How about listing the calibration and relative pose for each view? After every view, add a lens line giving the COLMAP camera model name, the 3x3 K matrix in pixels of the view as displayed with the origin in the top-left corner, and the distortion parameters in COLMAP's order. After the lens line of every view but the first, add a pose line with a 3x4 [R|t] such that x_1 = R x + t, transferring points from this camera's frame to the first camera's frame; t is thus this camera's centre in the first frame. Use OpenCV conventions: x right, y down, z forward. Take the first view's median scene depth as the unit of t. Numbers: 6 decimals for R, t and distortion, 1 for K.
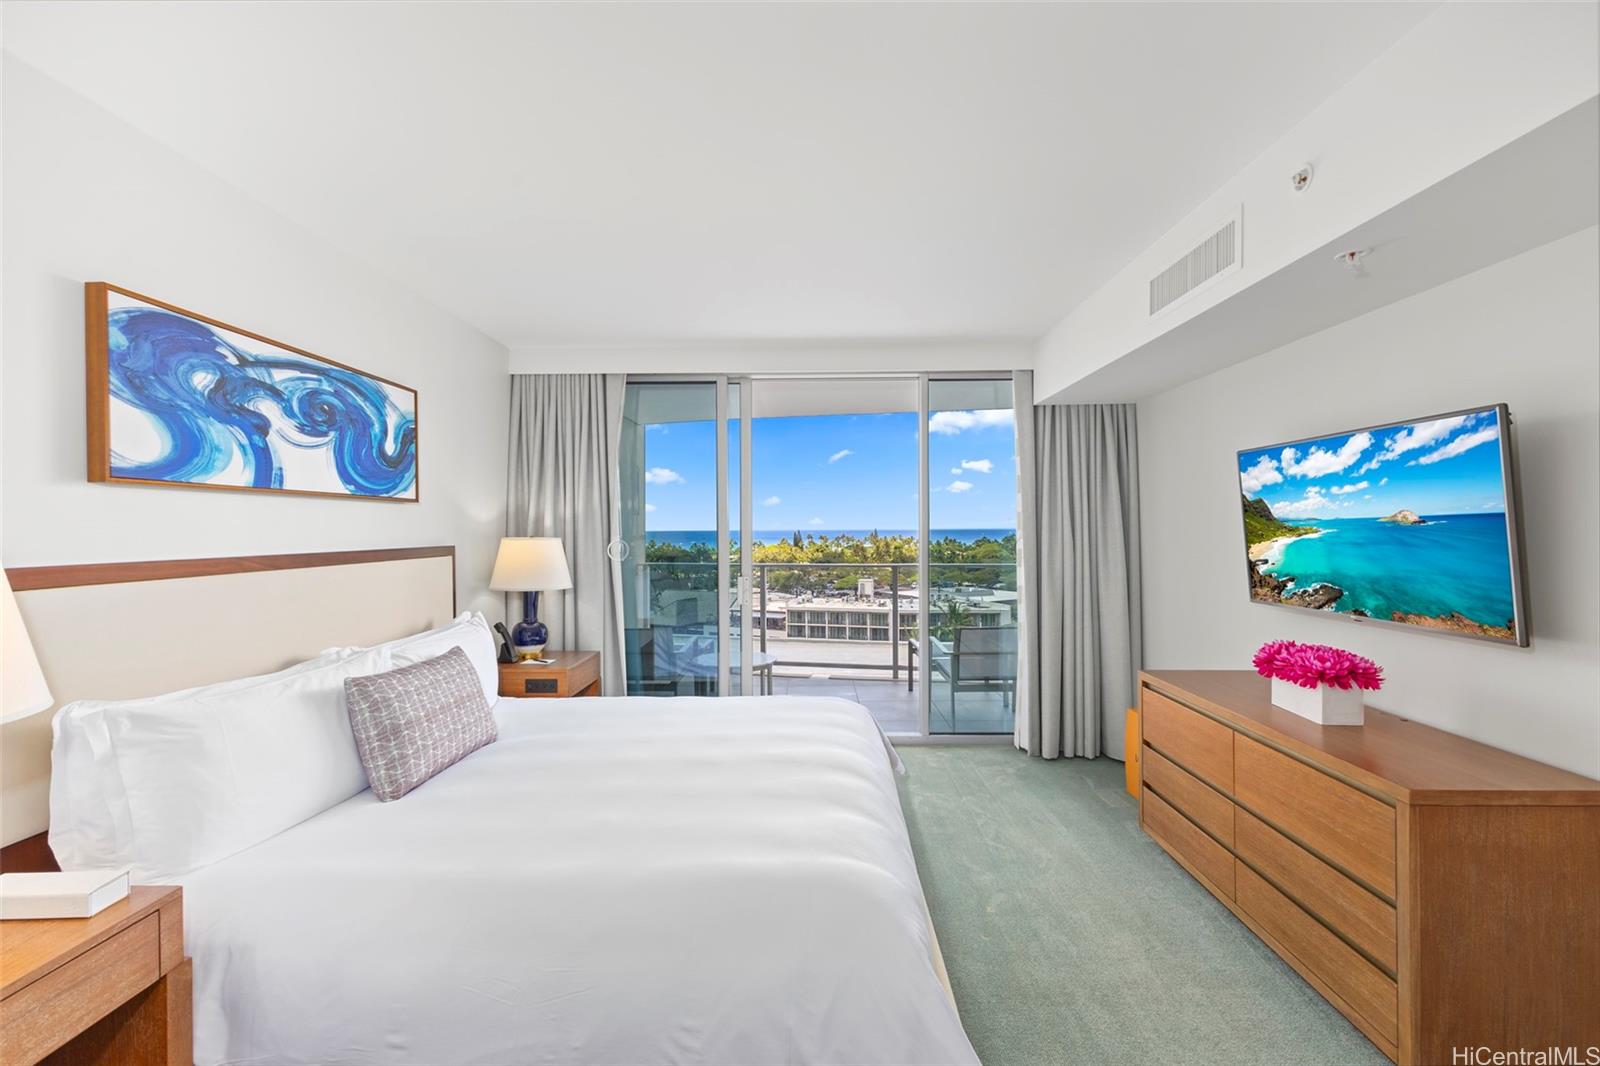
lens RADIAL K [[694.1, 0, 799.1], [0, 694.1, 525.5], [0, 0, 1]] dist [0.013705, -0.003156]
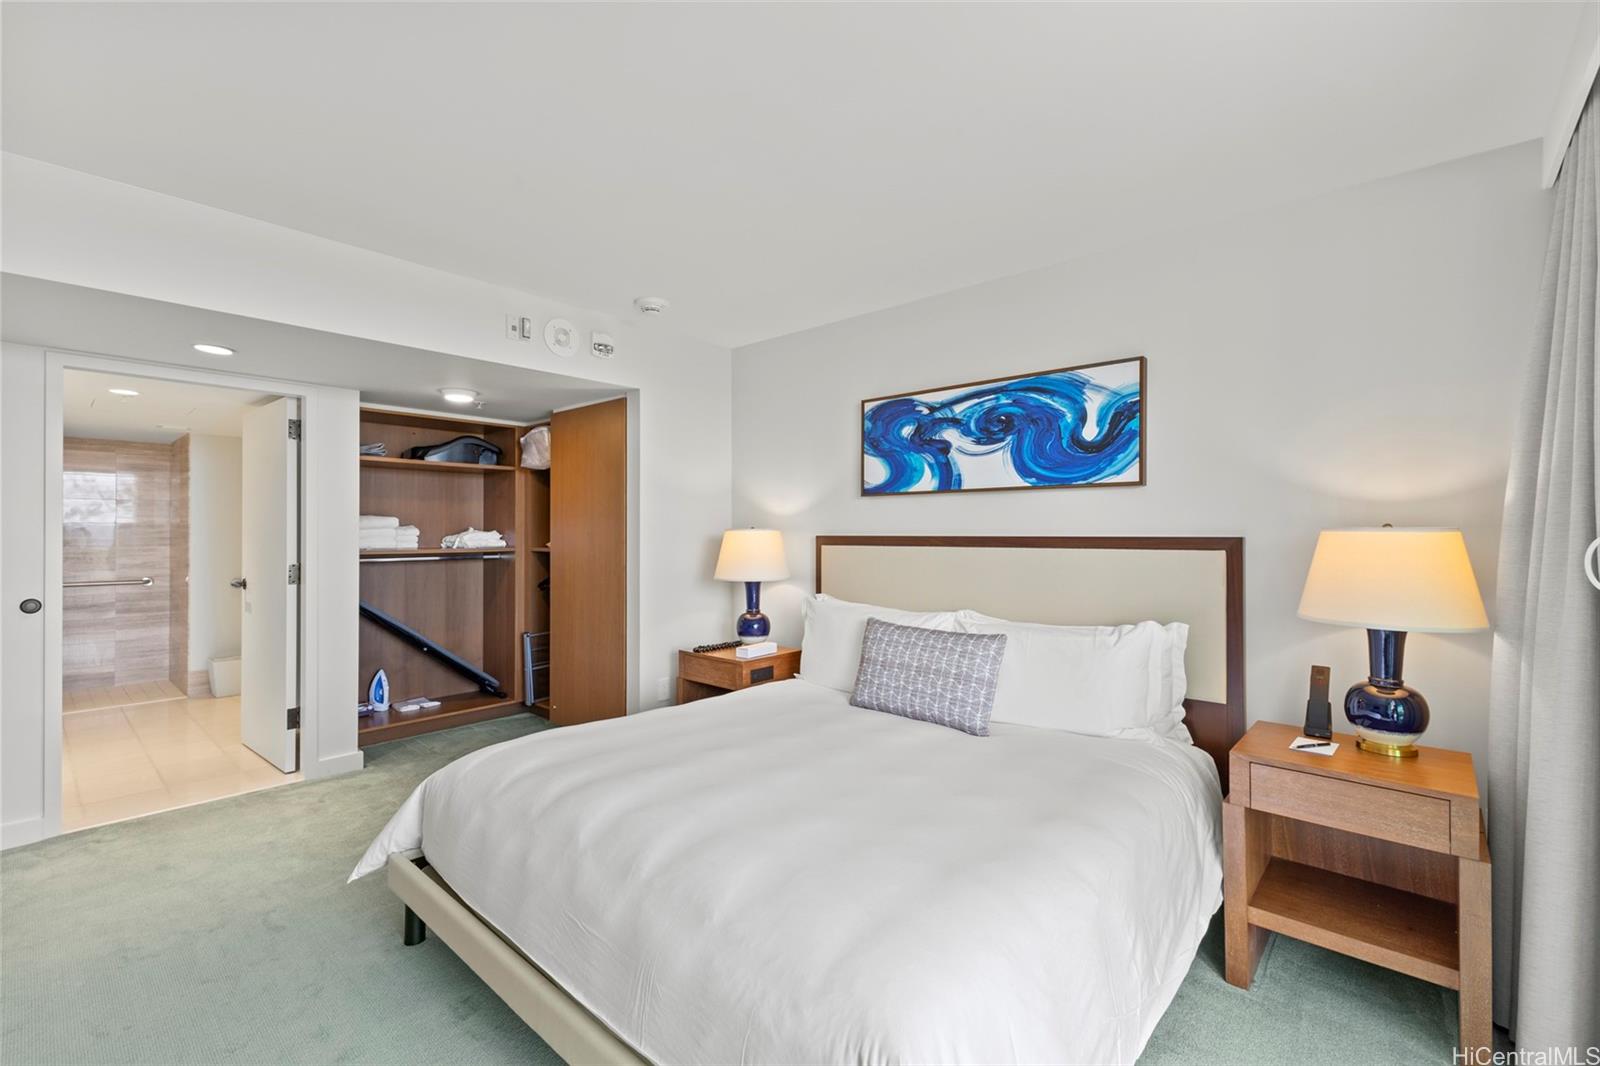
lens RADIAL K [[694.1, 0, 794.0], [0, 694.1, 526.5], [0, 0, 1]] dist [0.013705, -0.003156]
pose [[-0.651344, 0.001934, -0.758780, 0.520153], [0.008494, 0.999953, -0.004742, 0.025373], [0.758735, -0.009534, -0.651329, 1.629522]]
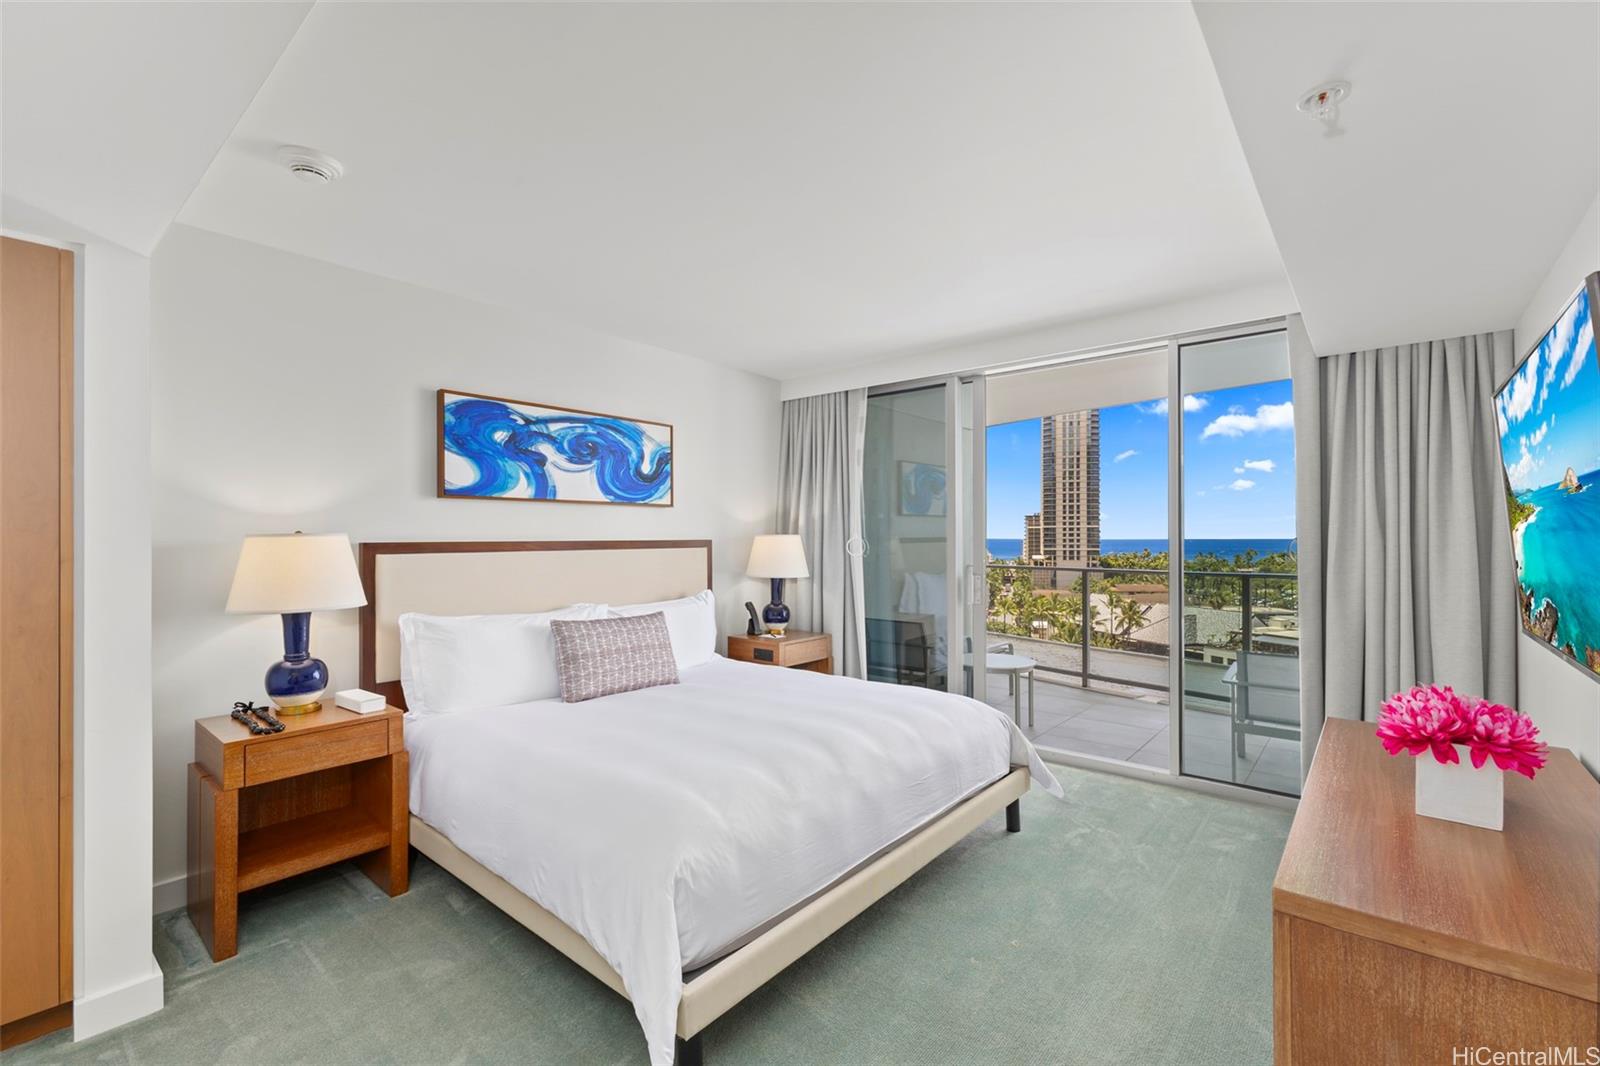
lens RADIAL K [[694.1, 0, 796.3], [0, 694.1, 527.2], [0, 0, 1]] dist [0.013705, -0.003156]
pose [[0.776539, -0.005605, -0.630045, 0.658039], [0.001166, 0.999972, -0.007459, 0.022520], [0.630069, 0.005057, 0.776523, 0.126172]]
